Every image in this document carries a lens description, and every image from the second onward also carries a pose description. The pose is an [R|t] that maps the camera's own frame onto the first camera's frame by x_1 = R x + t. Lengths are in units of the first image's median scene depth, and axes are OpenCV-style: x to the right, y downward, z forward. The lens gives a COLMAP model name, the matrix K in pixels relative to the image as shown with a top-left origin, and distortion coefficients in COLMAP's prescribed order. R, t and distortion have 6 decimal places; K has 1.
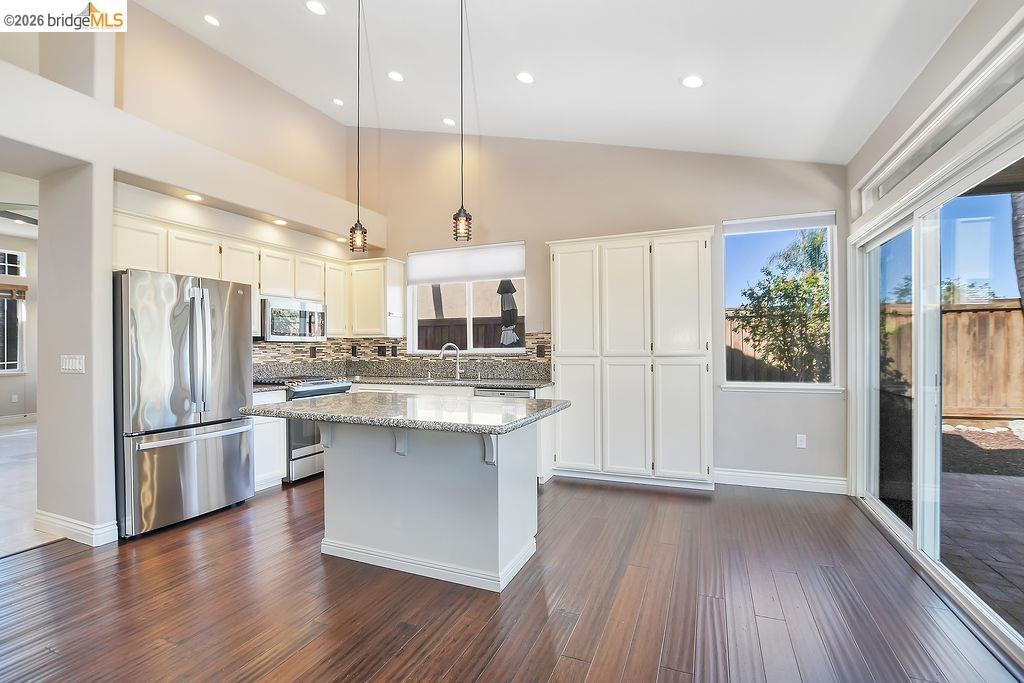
lens RADIAL K [[475.5, 0, 488.2], [0, 475.5, 347.3], [0, 0, 1]] dist [0.000867, 0.000284]
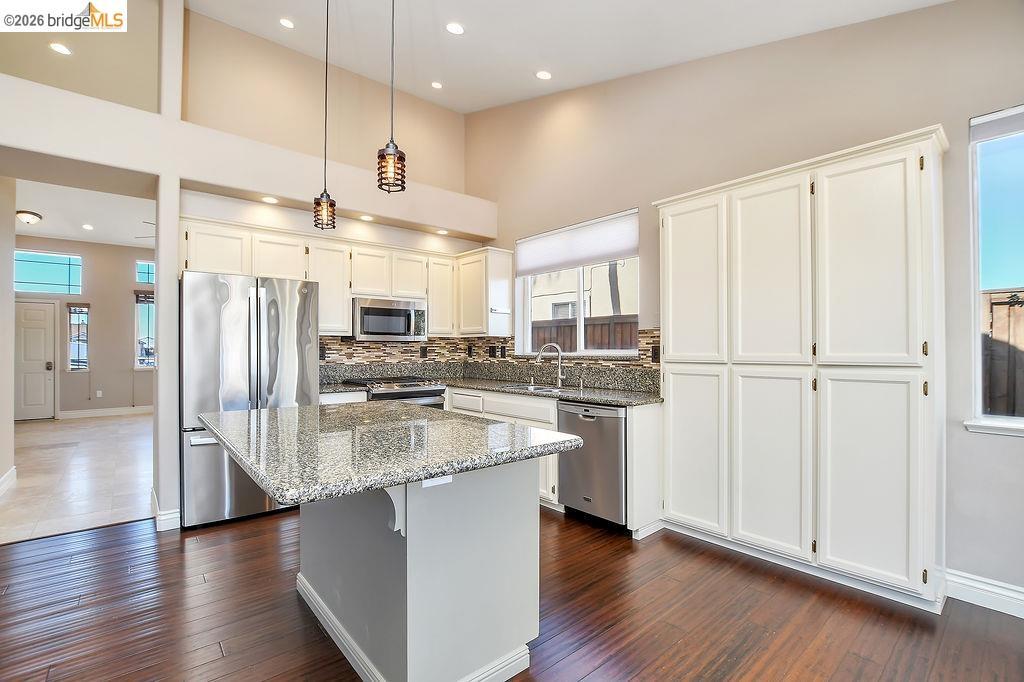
lens RADIAL K [[457.2, 0, 499.7], [0, 457.2, 346.6], [0, 0, 1]] dist [-0.022646, 0.007072]
pose [[0.902915, 0.005408, -0.429785, 0.185726], [-0.006760, 0.999976, -0.001618, -0.000853], [0.429766, 0.004366, 0.902930, 0.247150]]
